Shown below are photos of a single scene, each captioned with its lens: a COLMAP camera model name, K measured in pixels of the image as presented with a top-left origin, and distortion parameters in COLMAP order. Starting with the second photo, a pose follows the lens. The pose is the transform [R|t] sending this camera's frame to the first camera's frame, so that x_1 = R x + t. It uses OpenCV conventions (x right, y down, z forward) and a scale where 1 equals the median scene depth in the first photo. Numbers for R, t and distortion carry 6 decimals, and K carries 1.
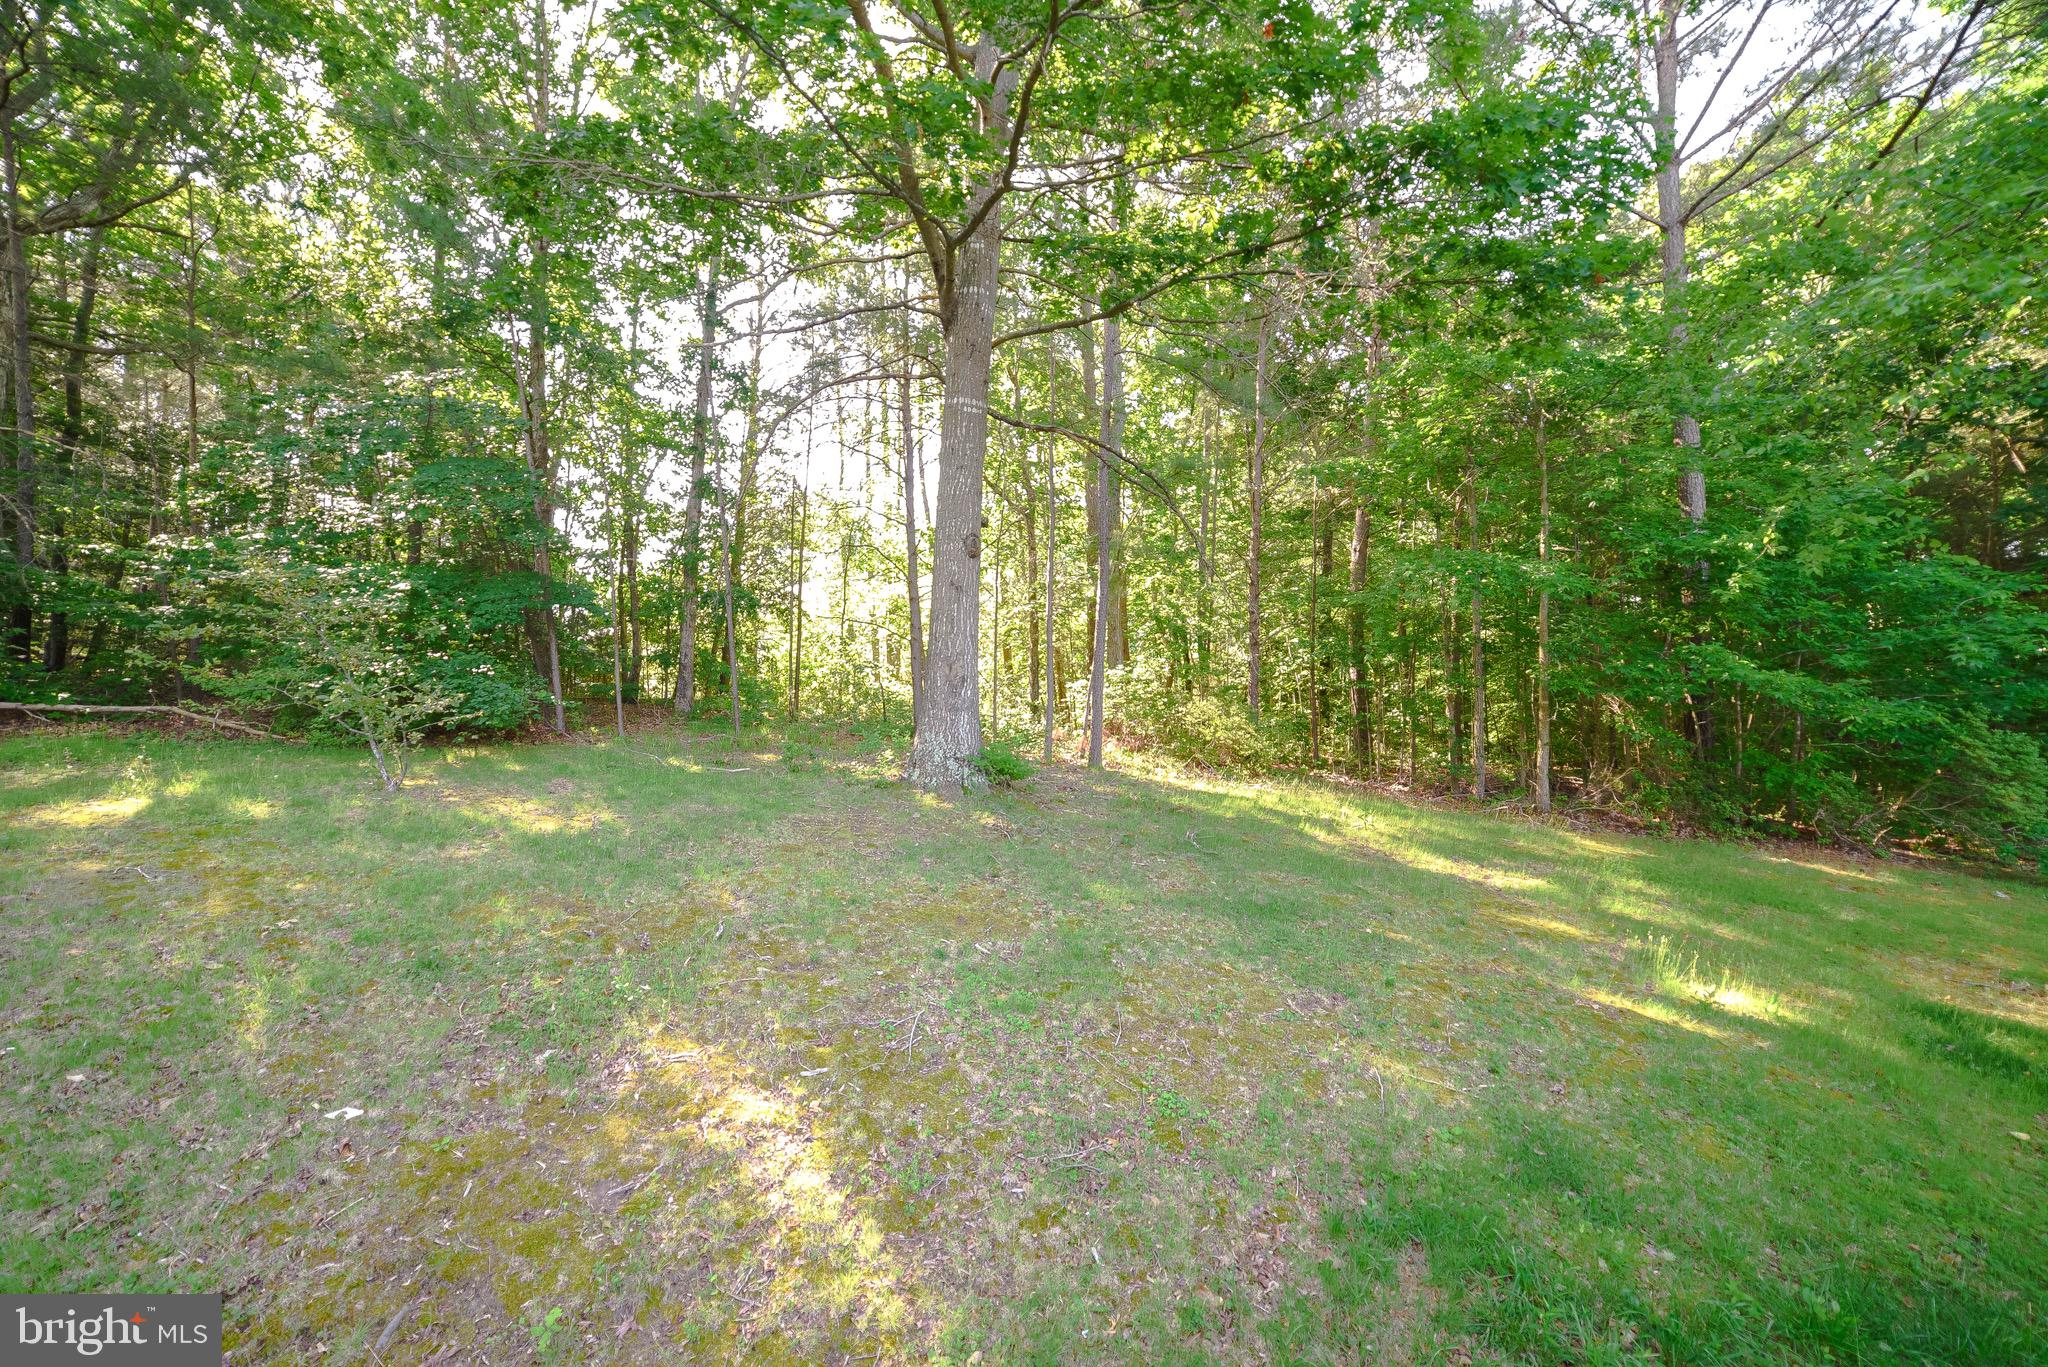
lens RADIAL K [[837.1, 0, 1027.7], [0, 837.1, 712.2], [0, 0, 1]] dist [-0.094189, 0.036443]
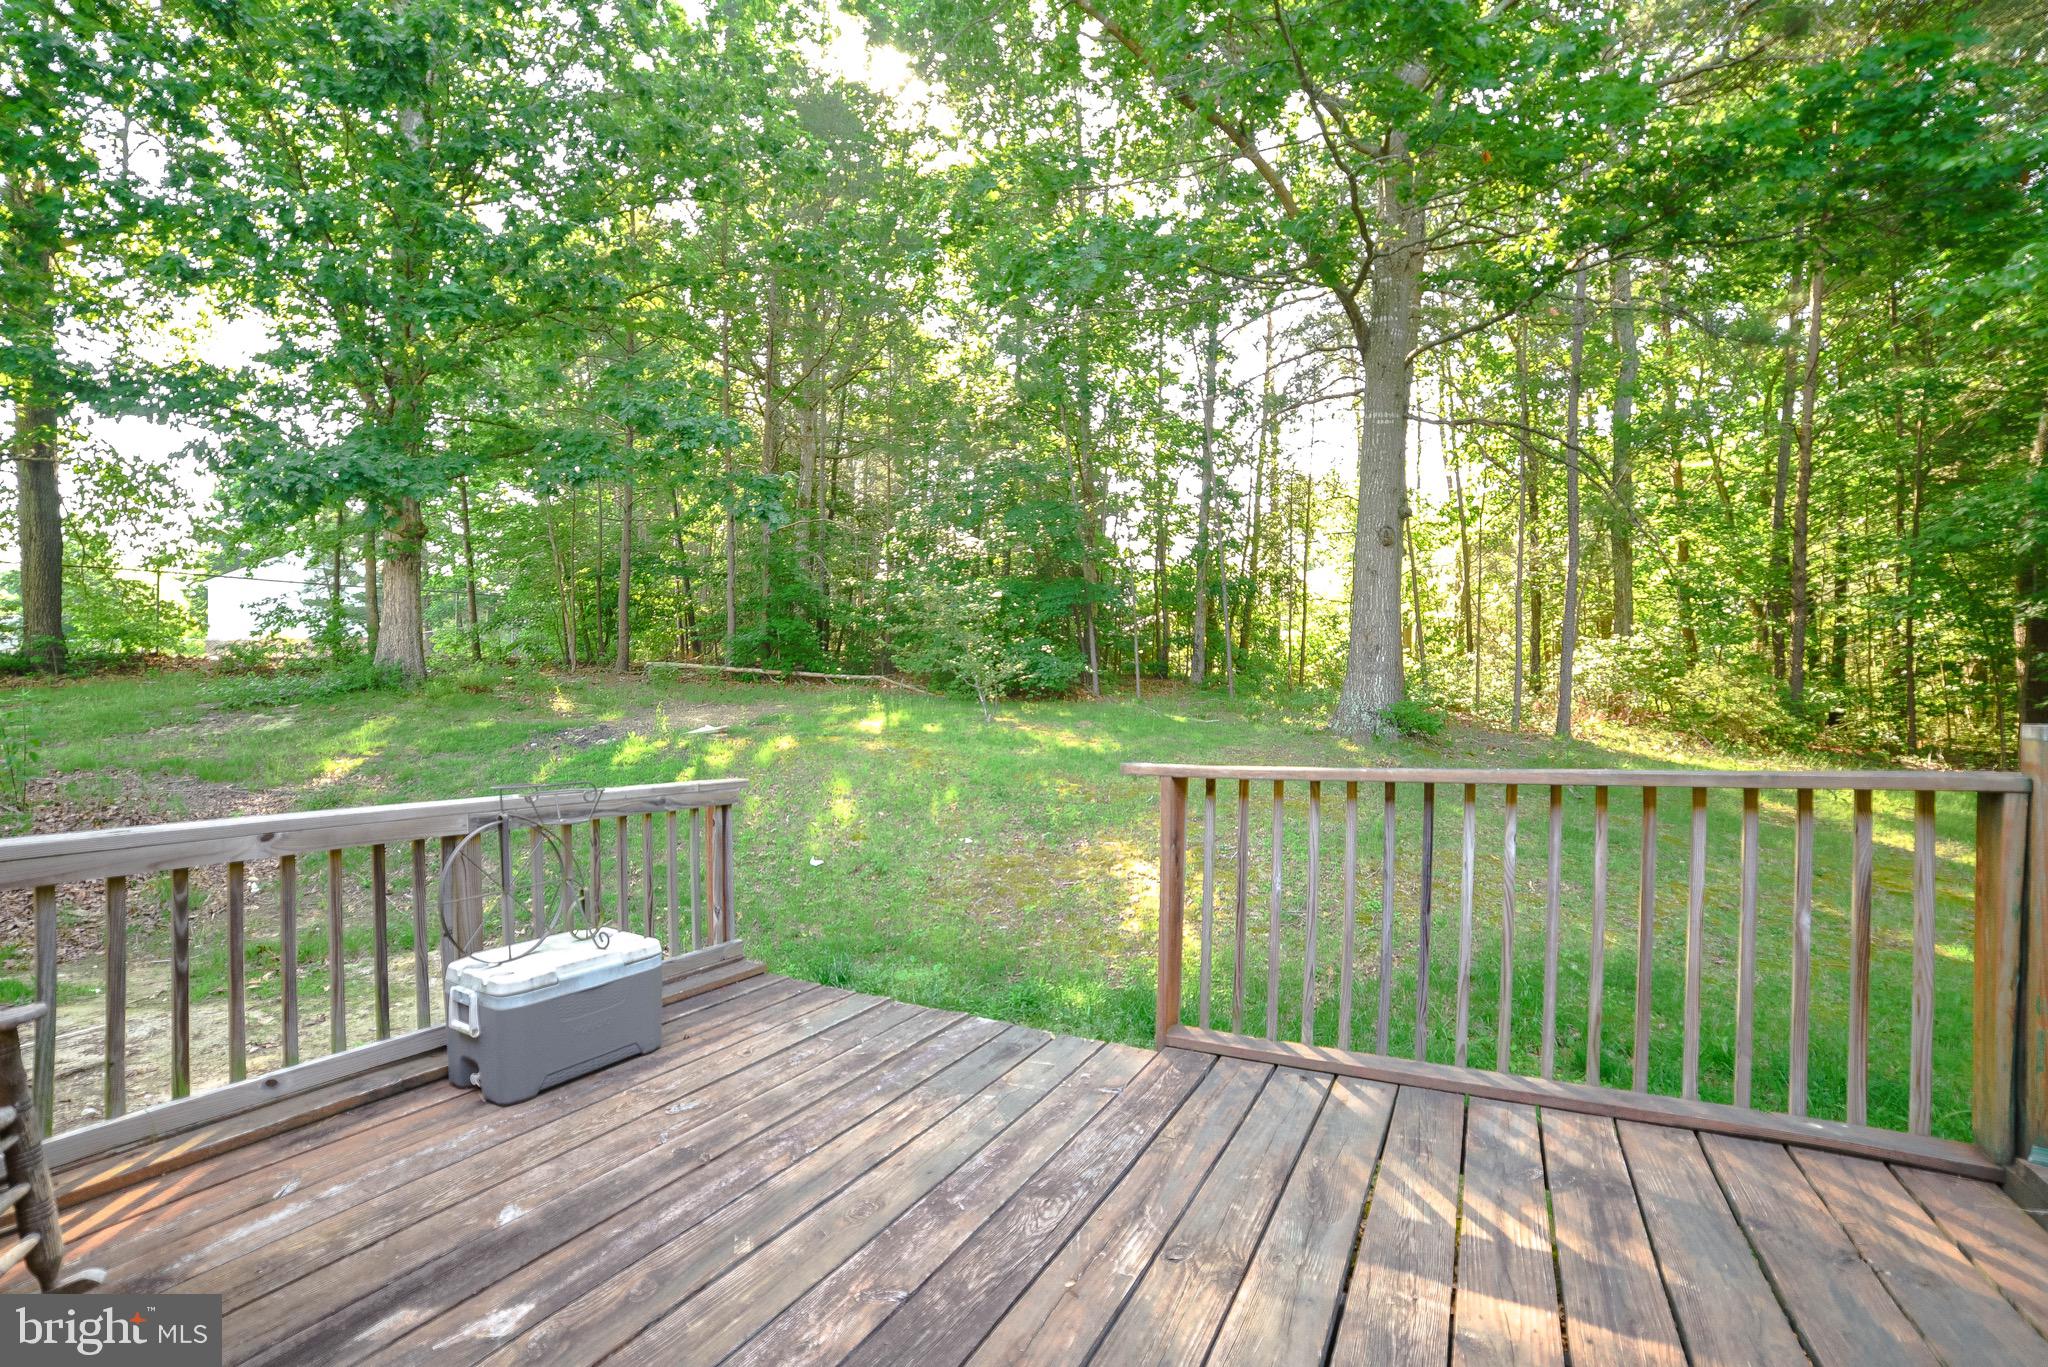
lens RADIAL K [[837.1, 0, 1027.7], [0, 837.1, 712.2], [0, 0, 1]] dist [-0.094189, 0.036443]
pose [[0.807568, 0.019237, -0.589461, 0.107475], [-0.006357, 0.999694, 0.023915, 0.014869], [0.589740, -0.015566, 0.807443, -0.129607]]
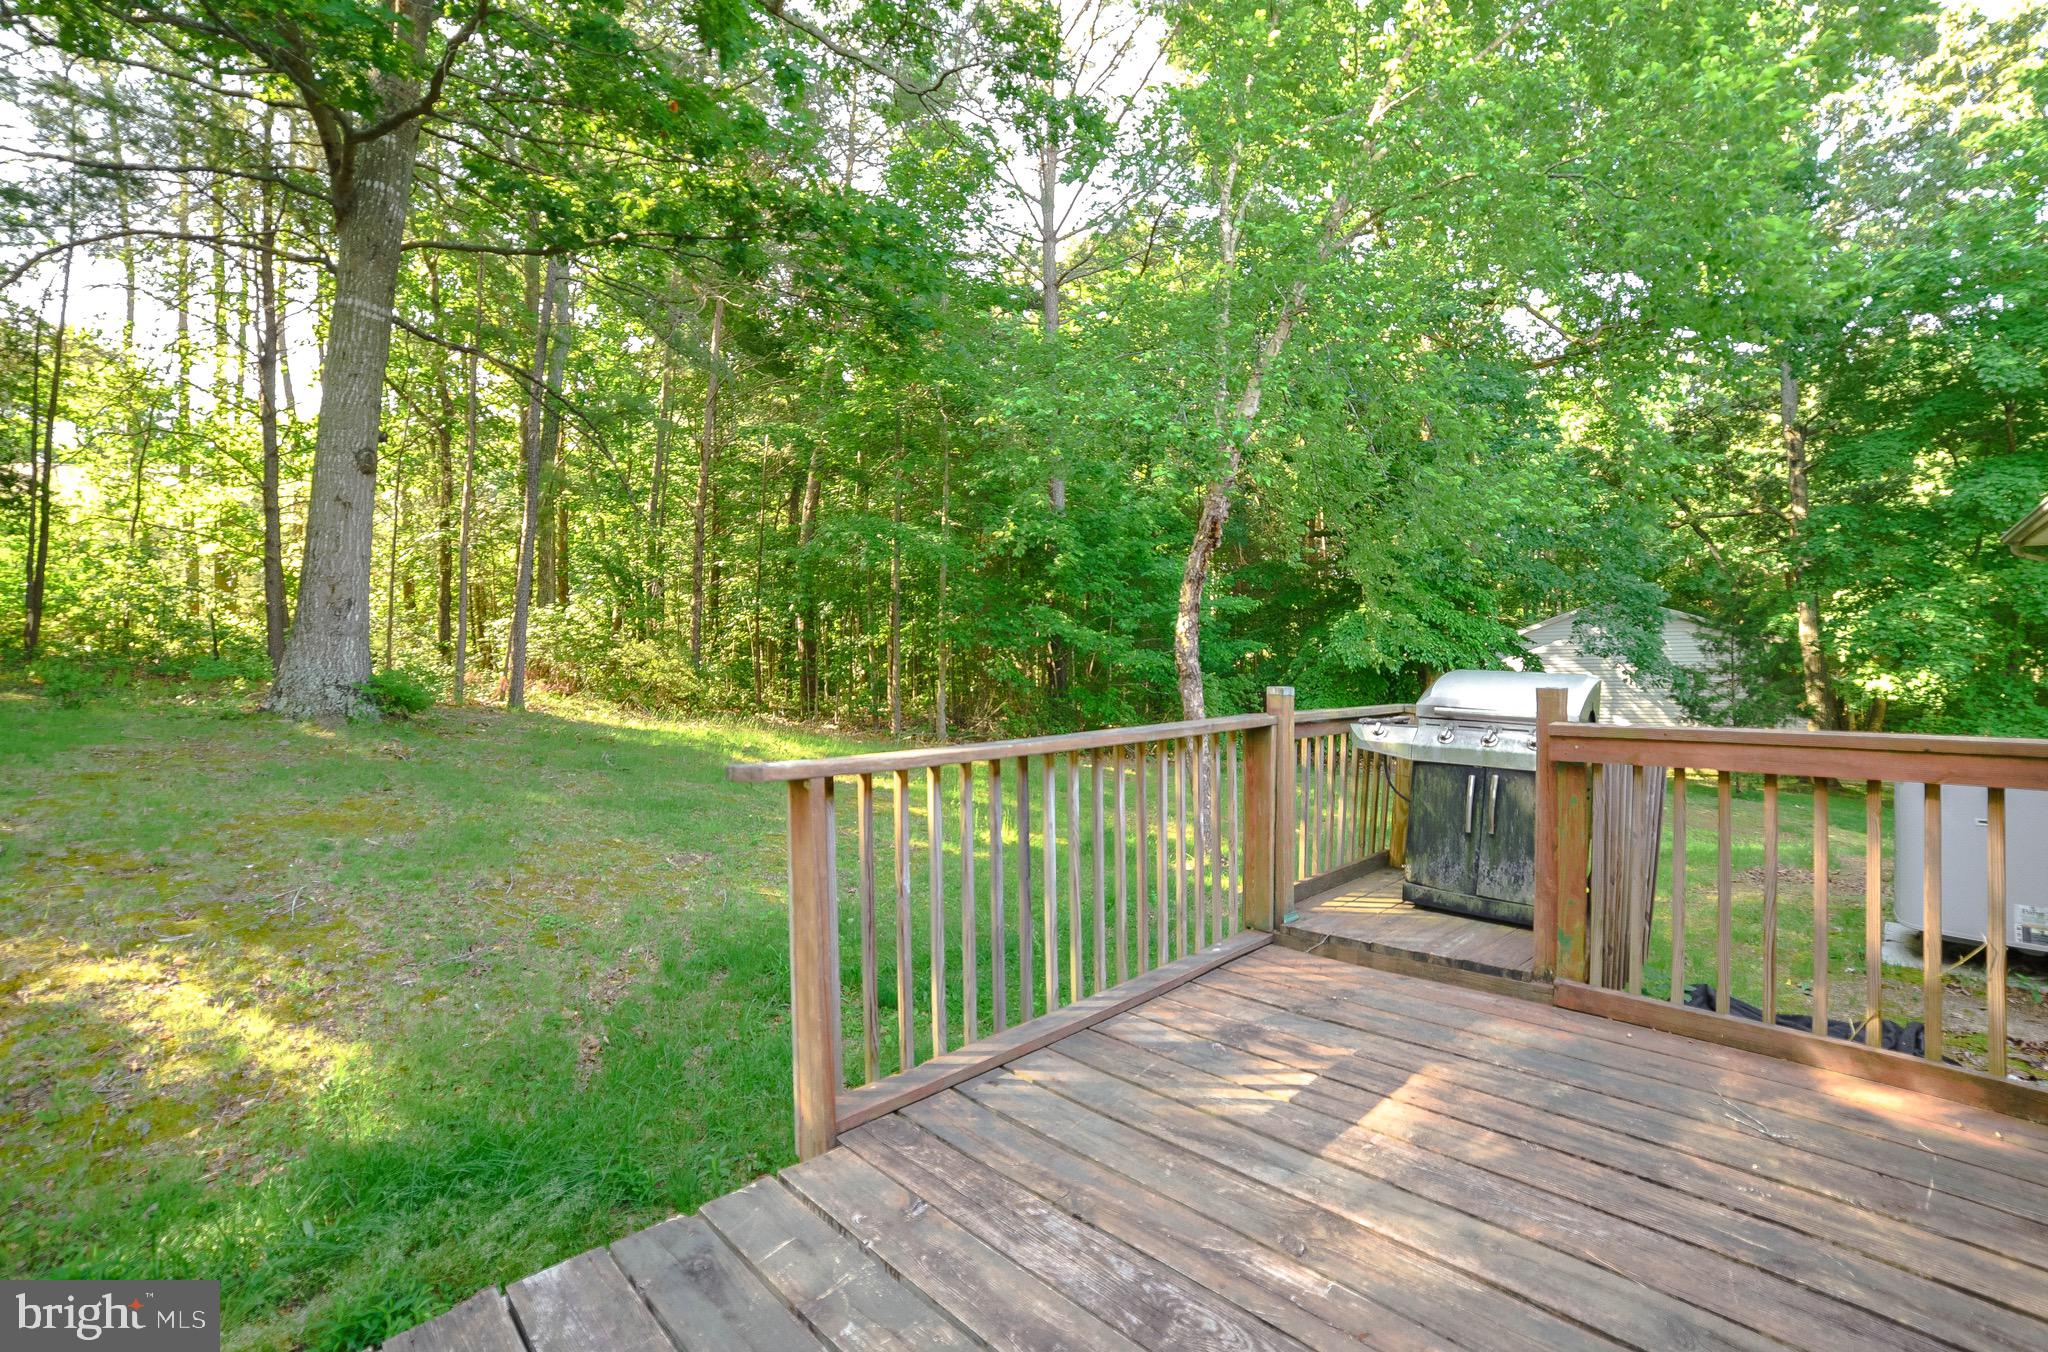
lens RADIAL K [[865.7, 0, 1053.7], [0, 865.7, 655.8], [0, 0, 1]] dist [-0.081240, 0.033195]
pose [[0.804696, 0.021578, 0.593295, 0.003362], [-0.011855, 0.999724, -0.020280, 0.015076], [-0.593569, 0.009285, 0.804729, -0.108204]]
